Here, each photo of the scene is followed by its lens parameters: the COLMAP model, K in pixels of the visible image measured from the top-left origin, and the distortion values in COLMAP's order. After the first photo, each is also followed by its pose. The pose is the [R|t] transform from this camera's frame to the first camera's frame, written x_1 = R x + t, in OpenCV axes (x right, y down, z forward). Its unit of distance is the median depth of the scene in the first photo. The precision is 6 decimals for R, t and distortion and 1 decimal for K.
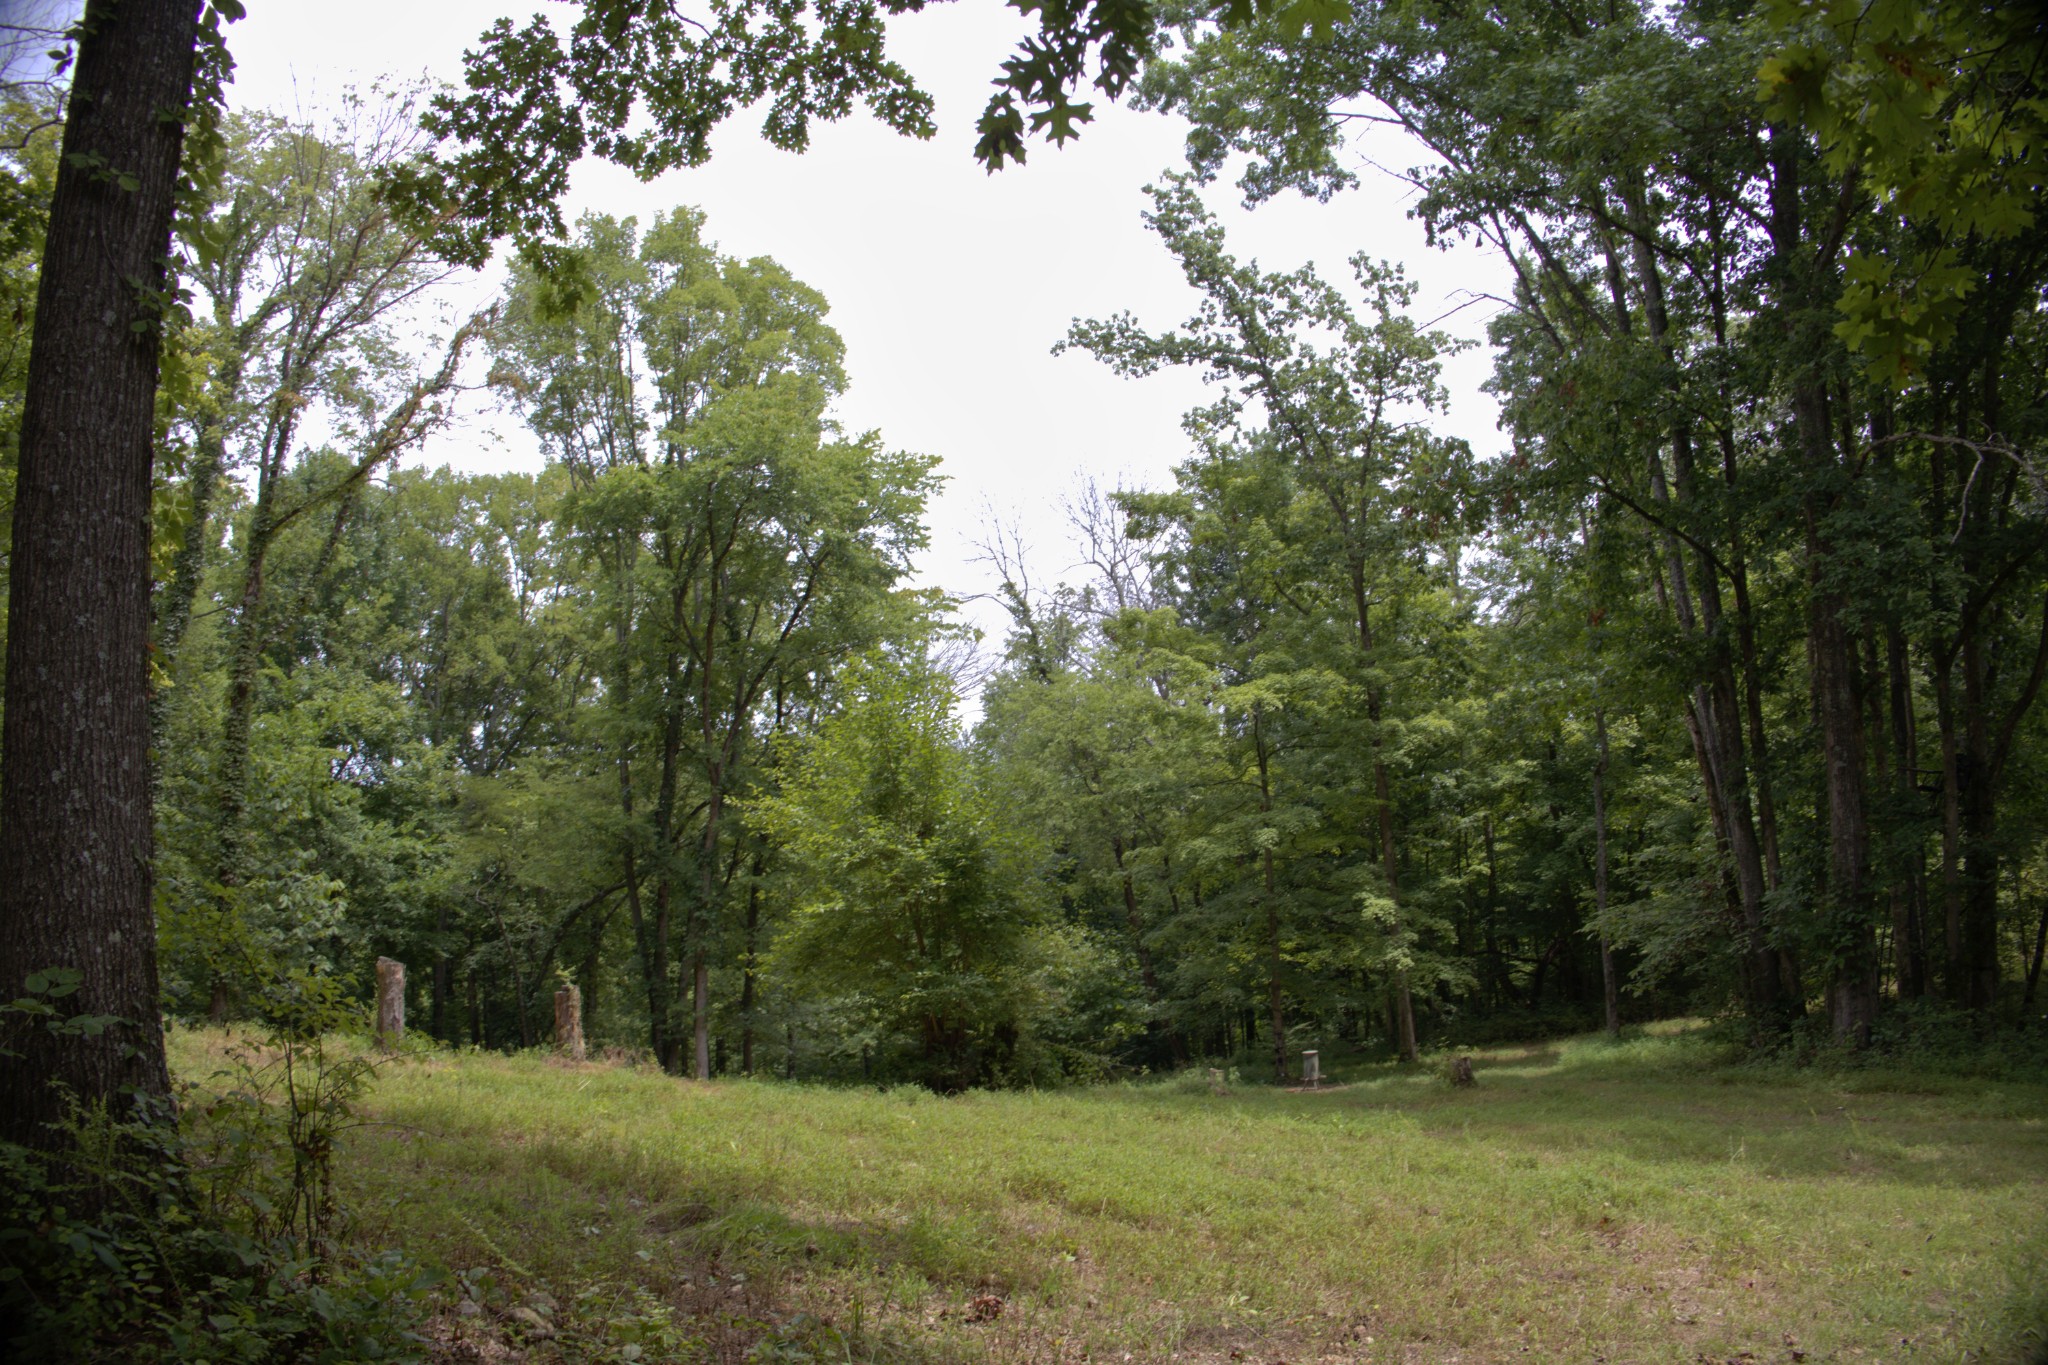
lens RADIAL K [[1682.1, 0, 1021.1], [0, 1682.1, 690.6], [0, 0, 1]] dist [-0.258943, 0.121773]
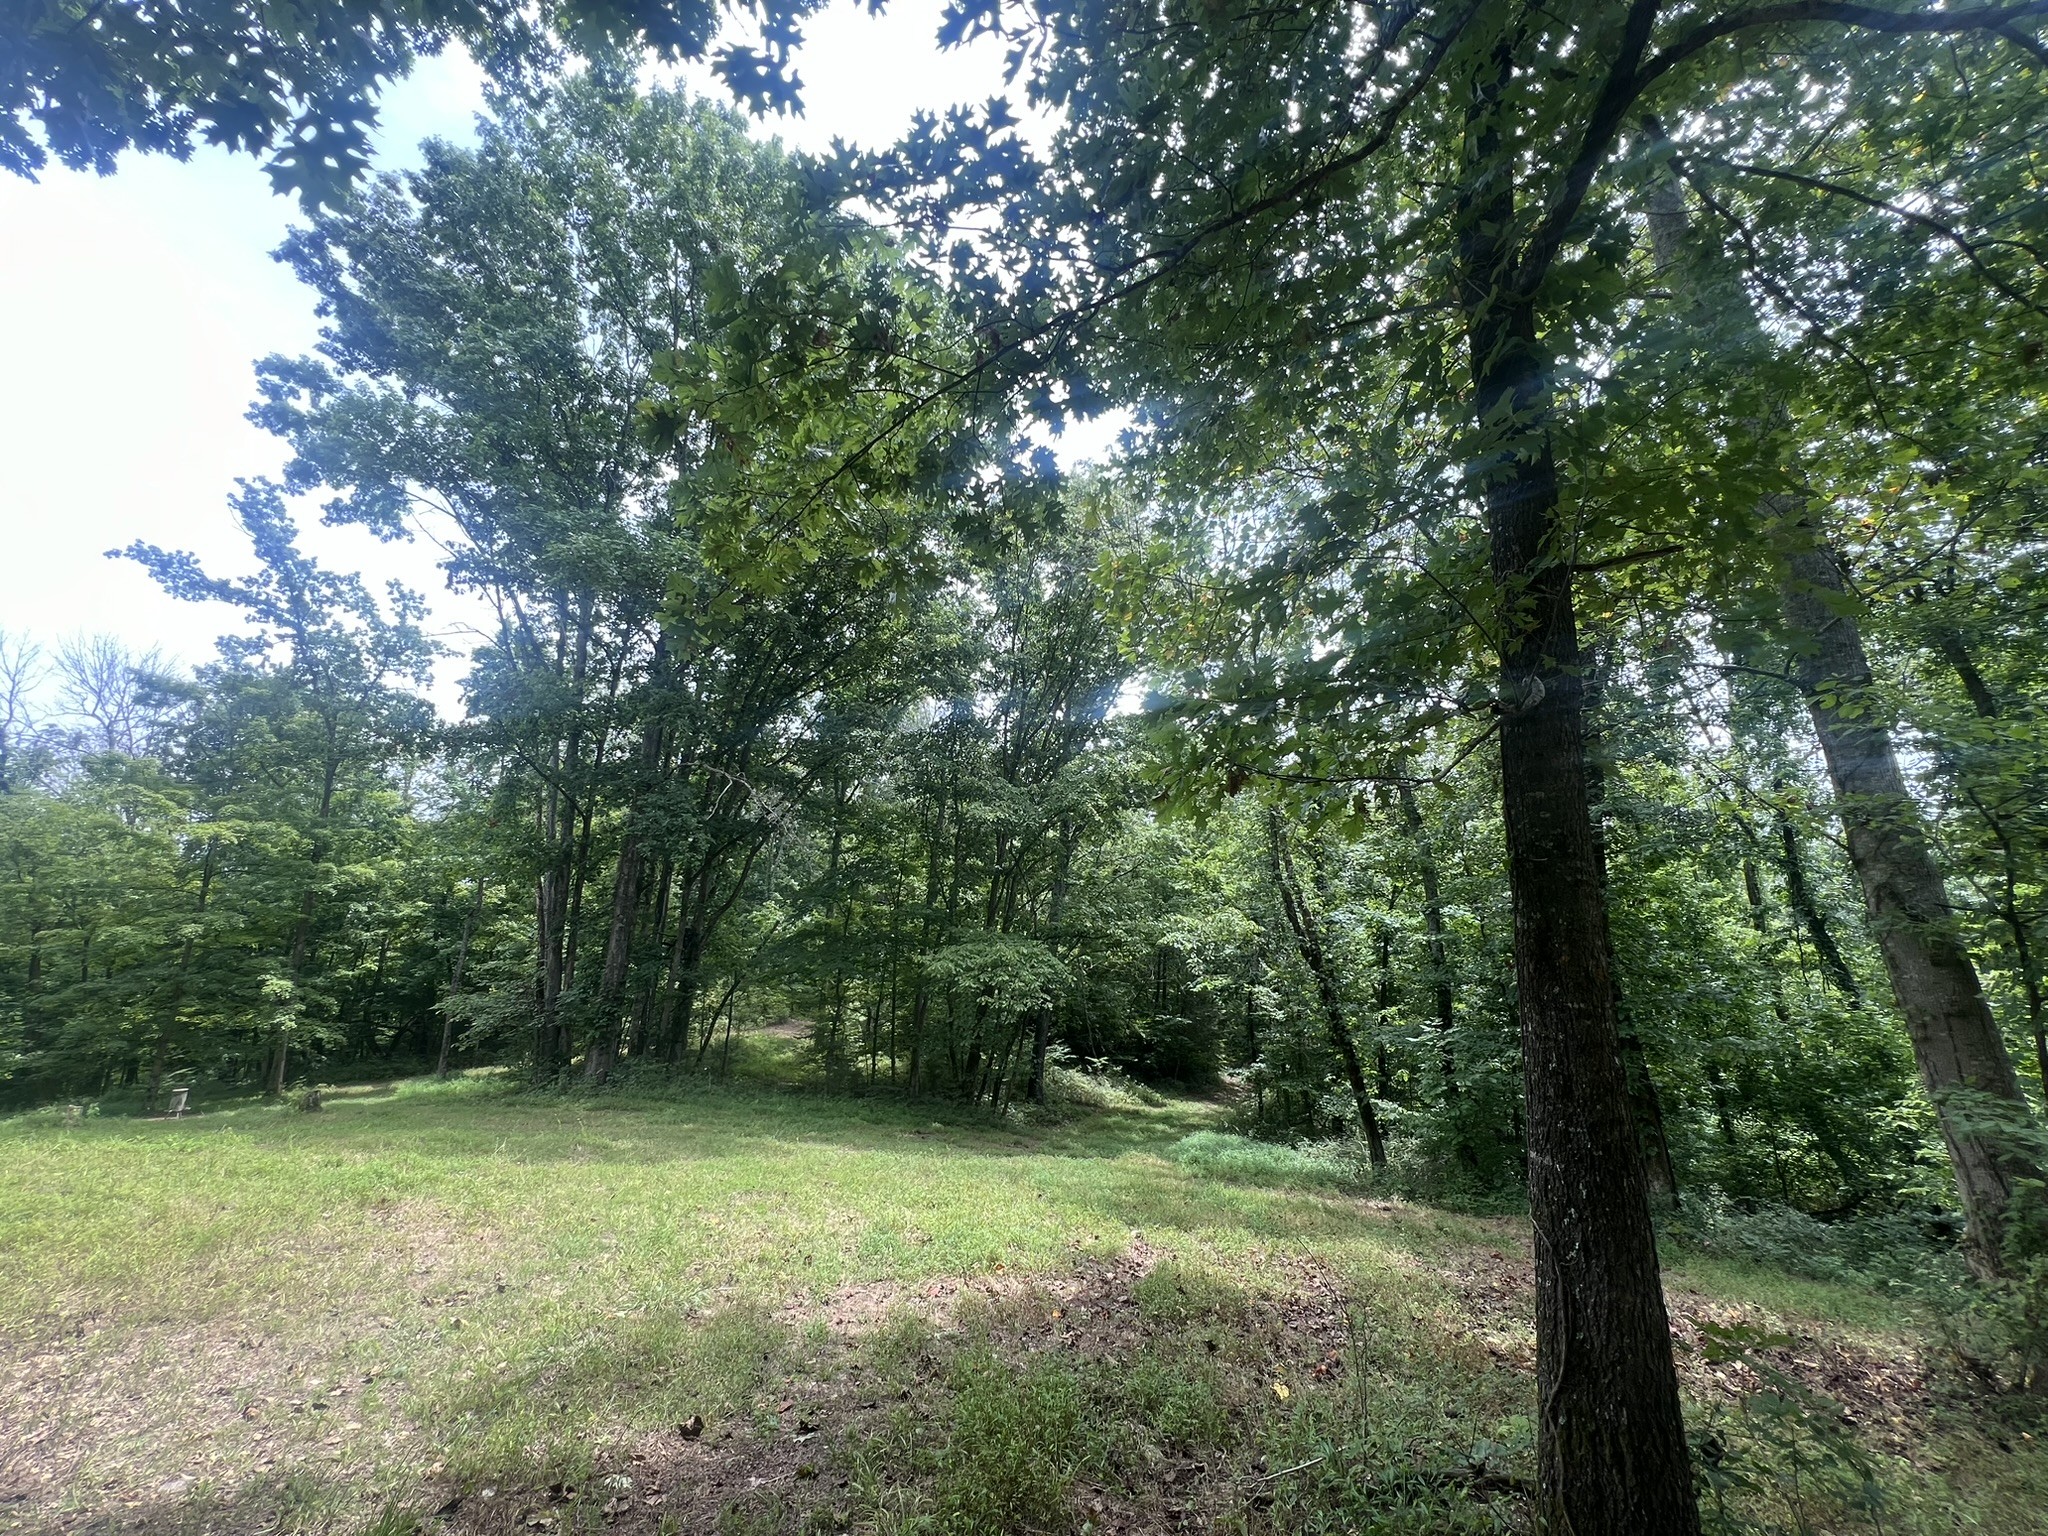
lens RADIAL K [[812.2, 0, 1014.2], [0, 812.2, 770.4], [0, 0, 1]] dist [-0.000618, -0.000049]
pose [[0.603384, 0.253568, 0.756063, 0.014961], [-0.138906, 0.967025, -0.213465, 0.007227], [-0.785260, 0.023780, 0.618710, 0.016281]]
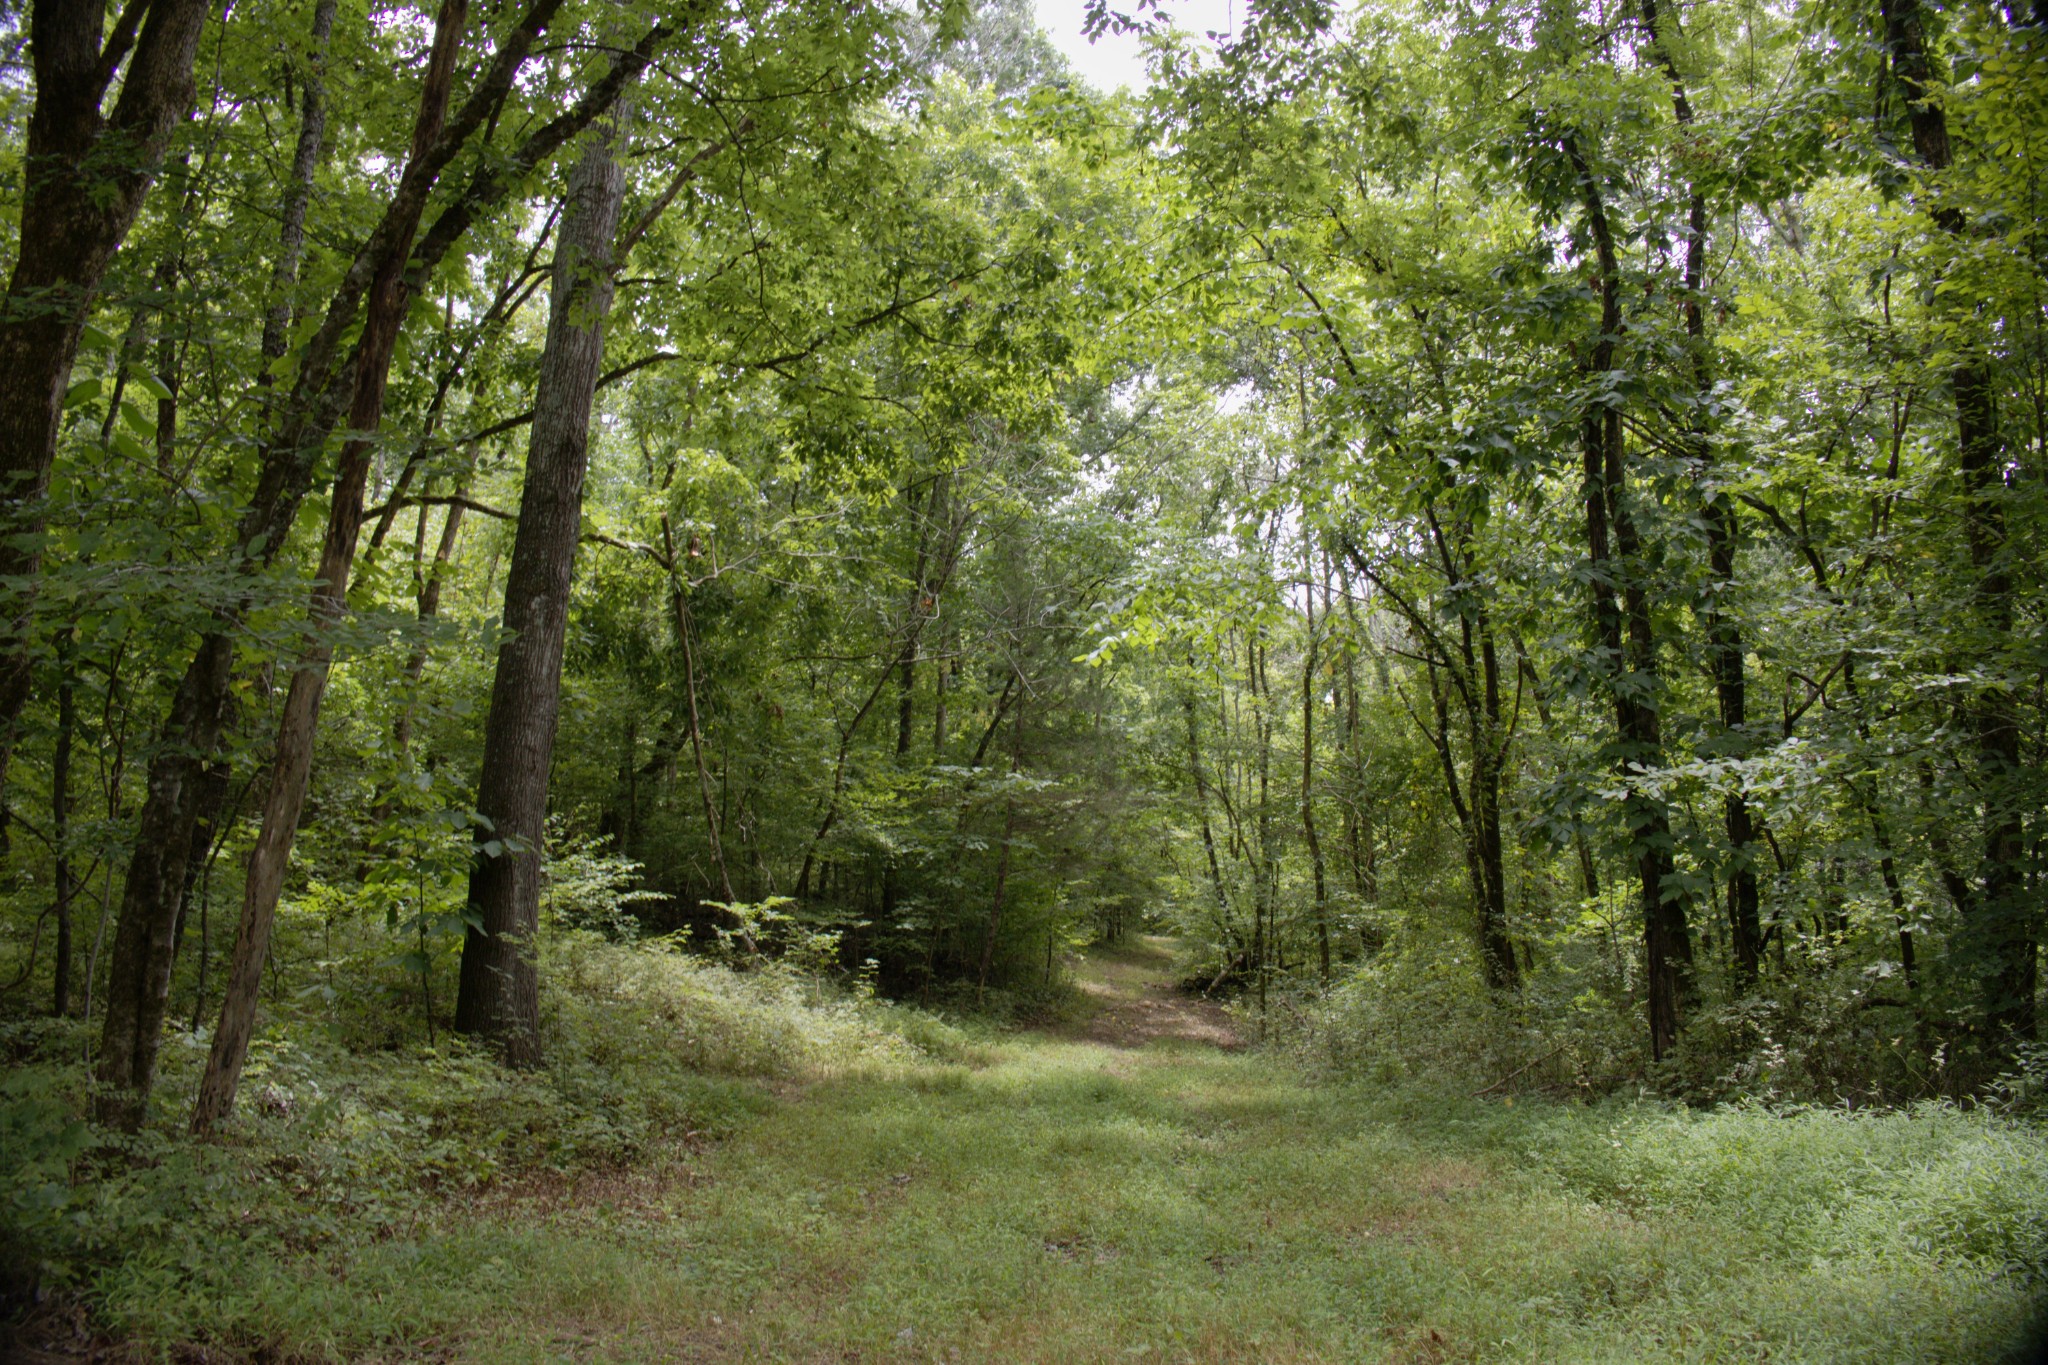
lens RADIAL K [[1682.1, 0, 1023.4], [0, 1682.1, 682.2], [0, 0, 1]] dist [-0.258943, 0.121773]
pose [[0.313527, 0.139944, 0.939211, 0.557769], [-0.100526, 0.988414, -0.113717, 0.127040], [-0.944243, -0.058762, 0.323962, 0.388841]]
